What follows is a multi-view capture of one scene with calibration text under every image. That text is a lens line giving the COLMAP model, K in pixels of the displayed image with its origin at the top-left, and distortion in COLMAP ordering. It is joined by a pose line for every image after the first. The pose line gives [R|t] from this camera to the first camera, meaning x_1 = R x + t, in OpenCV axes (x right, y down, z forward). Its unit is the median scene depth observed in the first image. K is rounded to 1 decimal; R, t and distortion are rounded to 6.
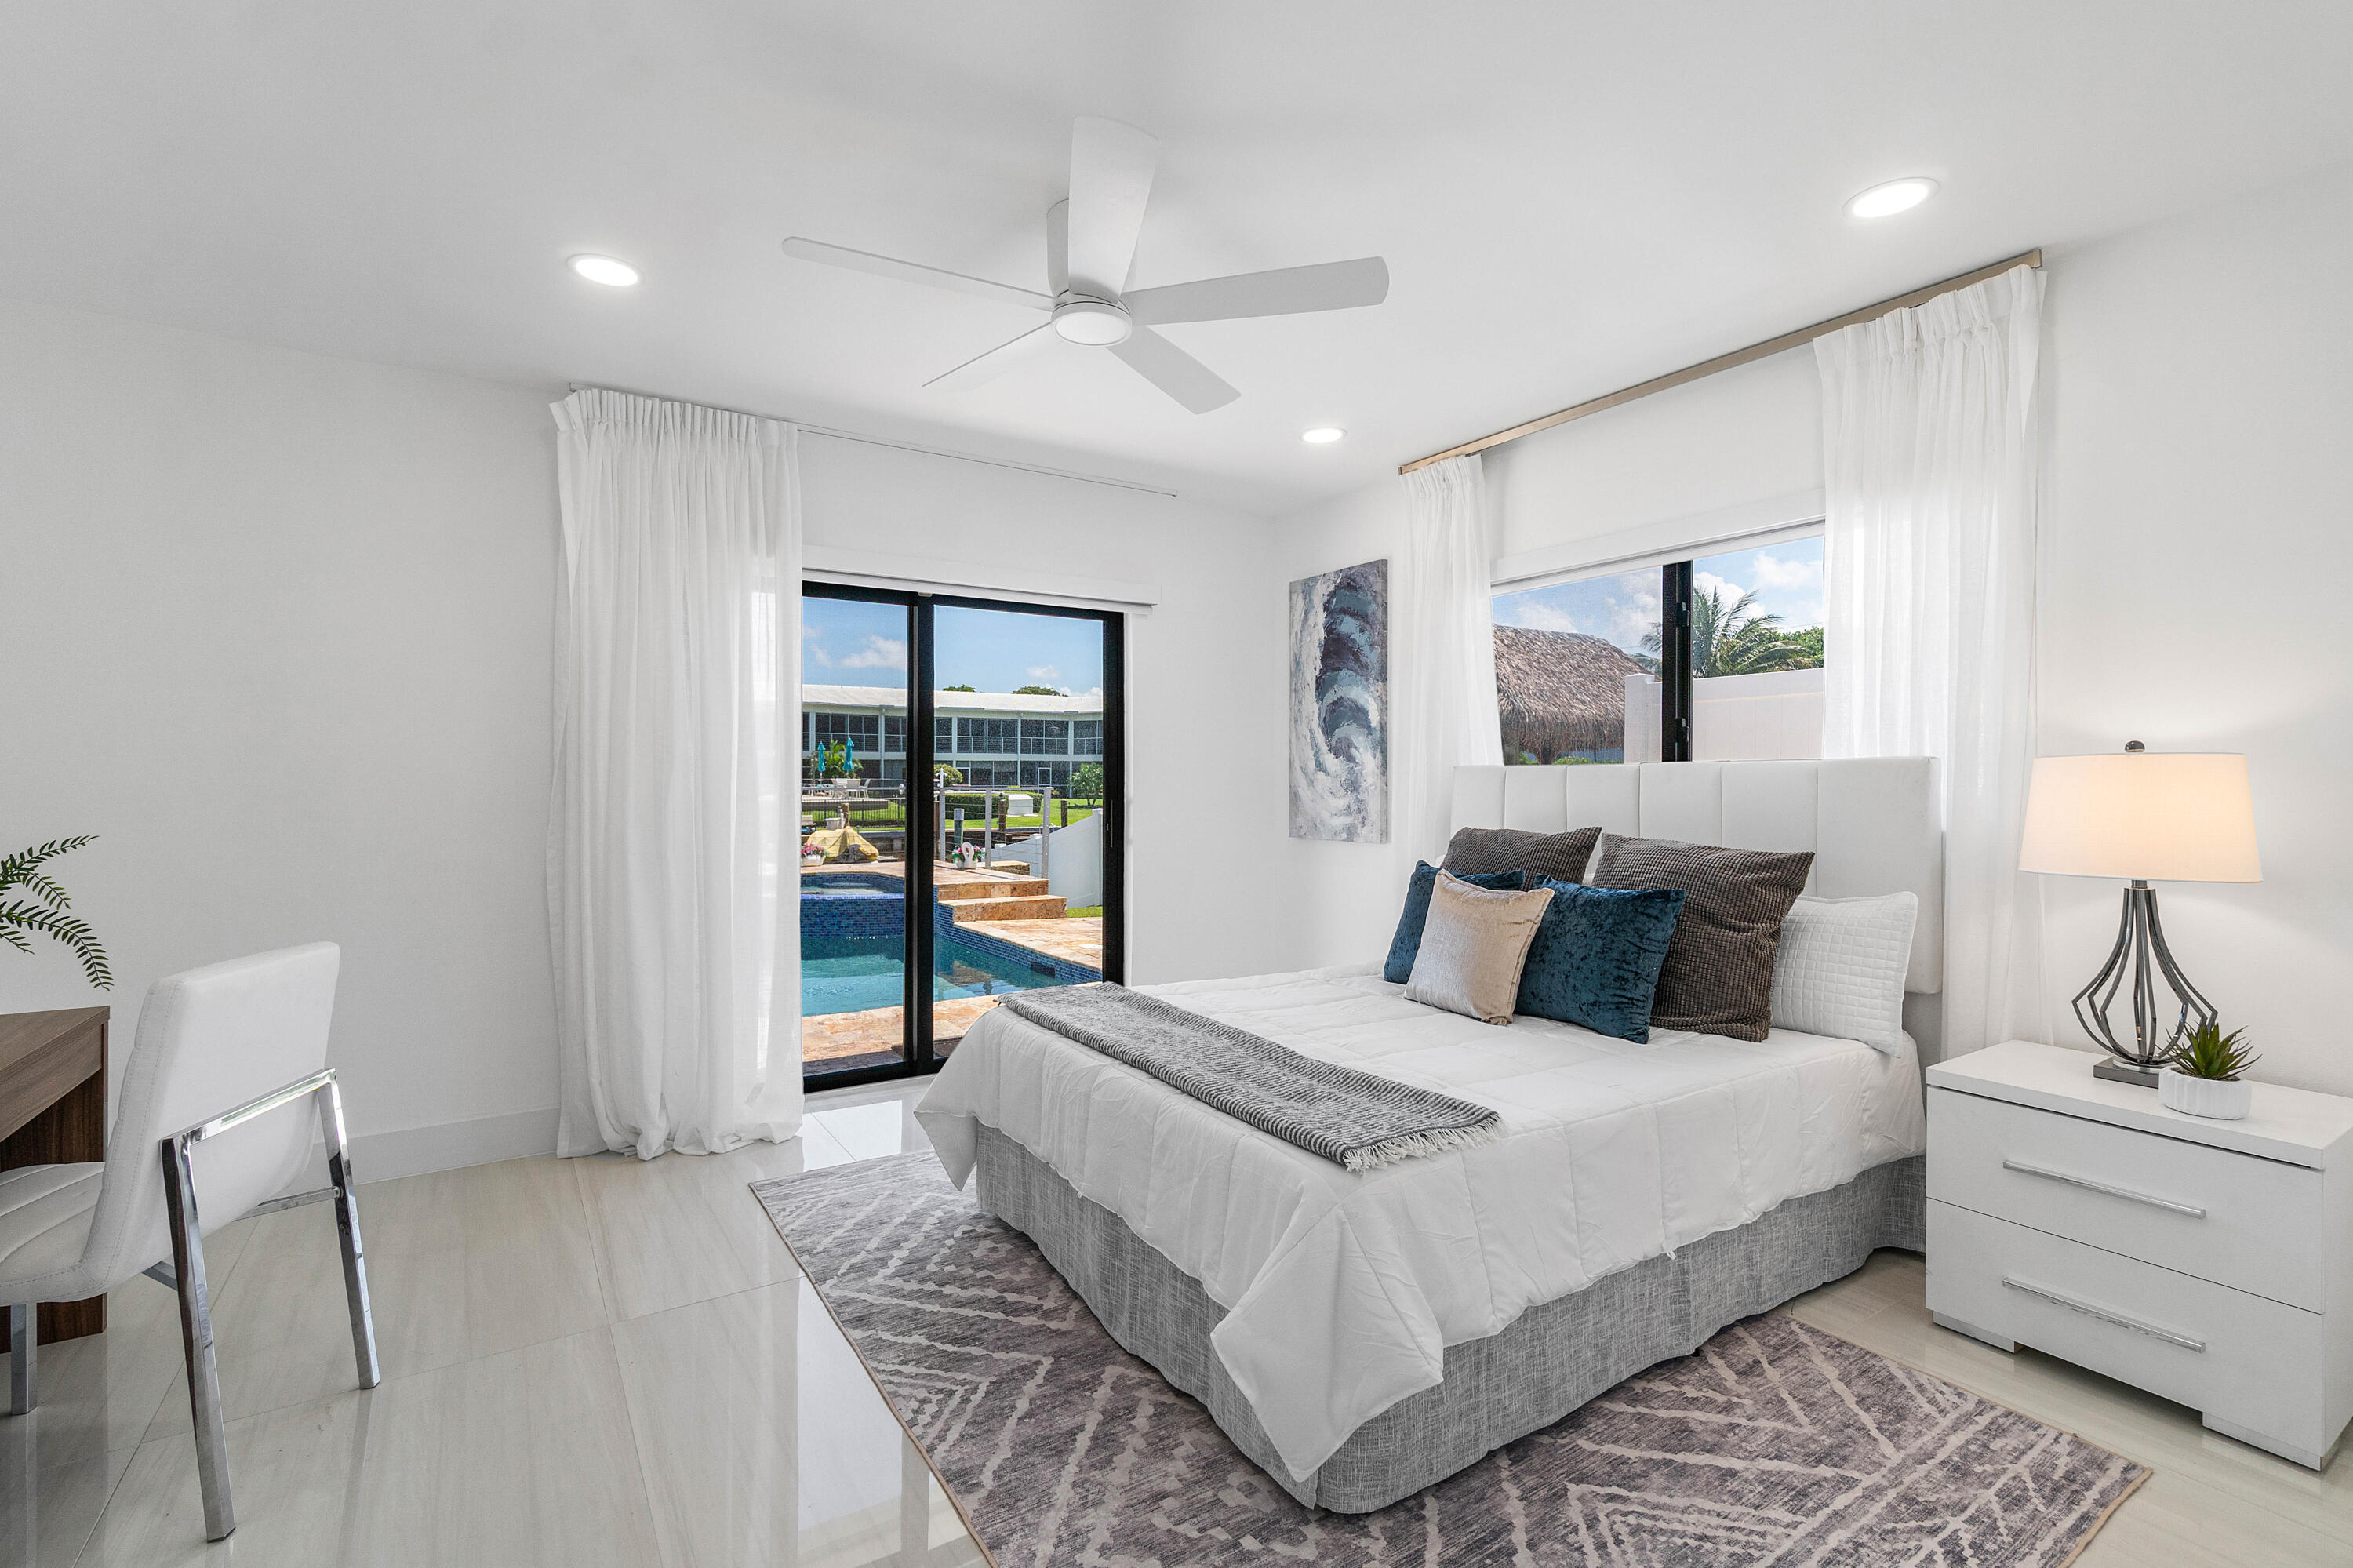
lens RADIAL K [[1038.6, 0, 1165.3], [0, 1038.6, 788.1], [0, 0, 1]] dist [-0.010791, 0.002978]
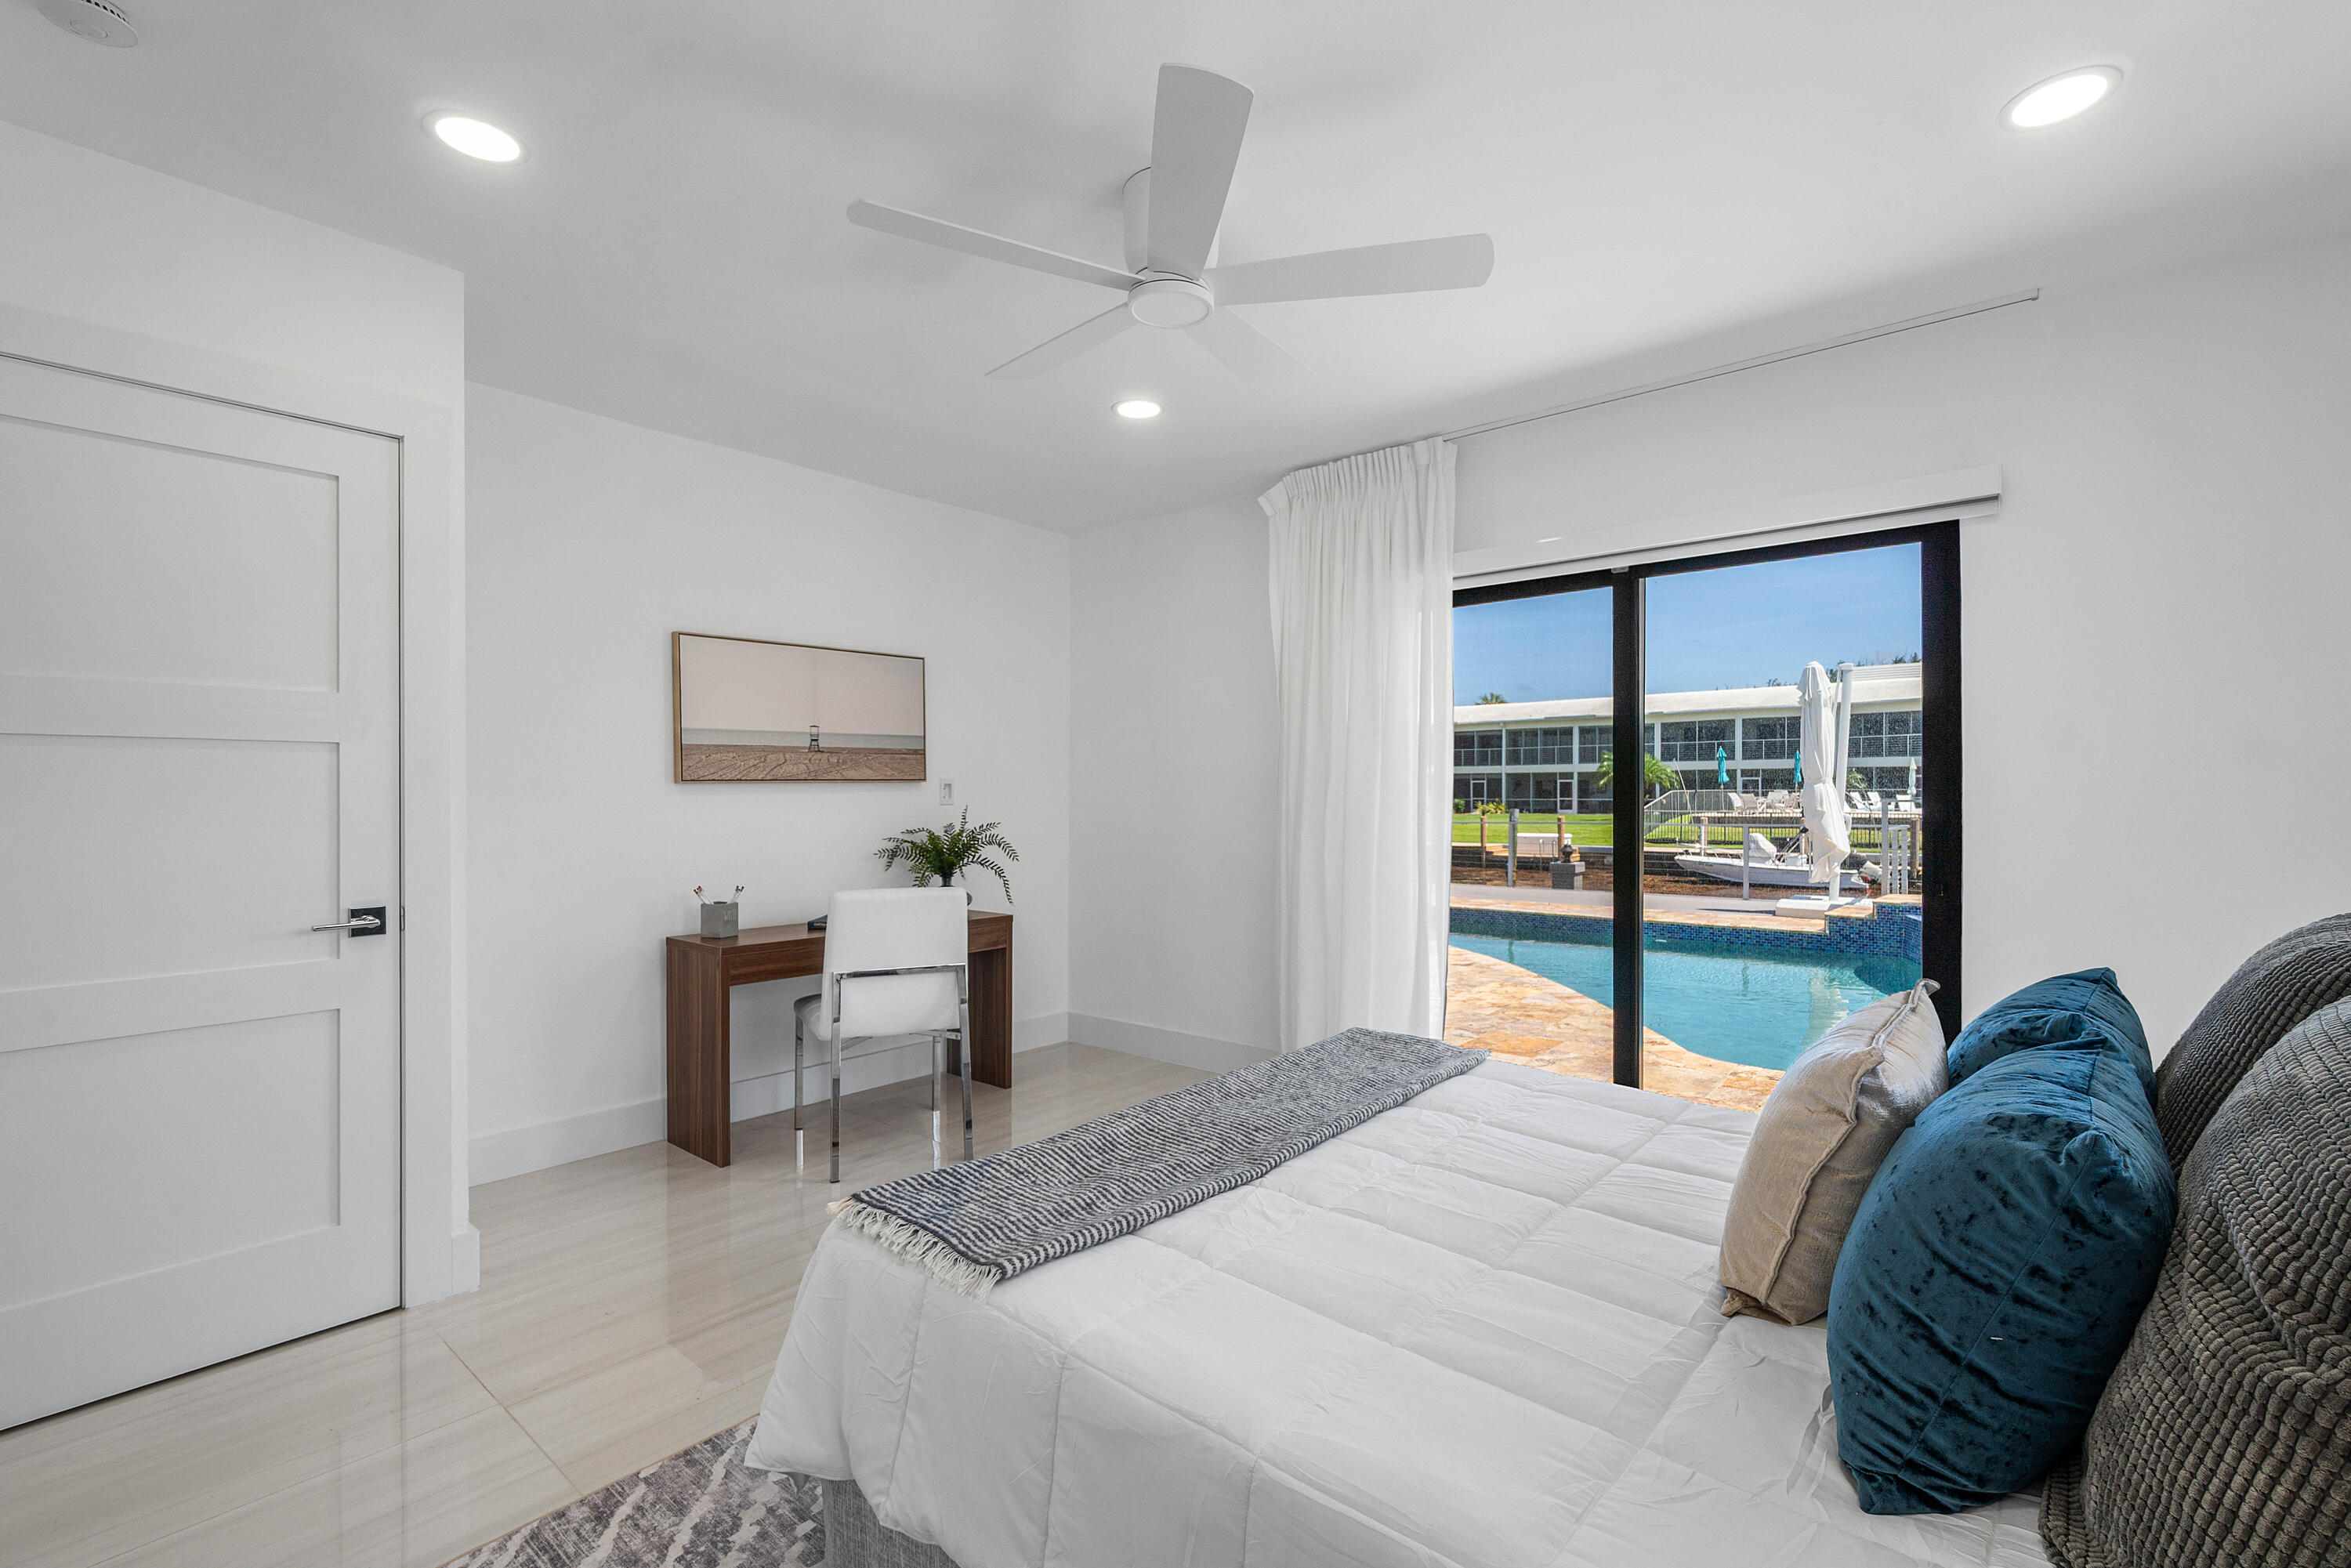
lens RADIAL K [[1037.6, 0, 1177.2], [0, 1037.6, 776.4], [0, 0, 1]] dist [-0.010791, 0.002978]
pose [[0.228543, -0.008279, -0.973499, 0.533319], [-0.010208, 0.999888, -0.010900, -0.012375], [0.973480, 0.012428, 0.228433, 0.525449]]
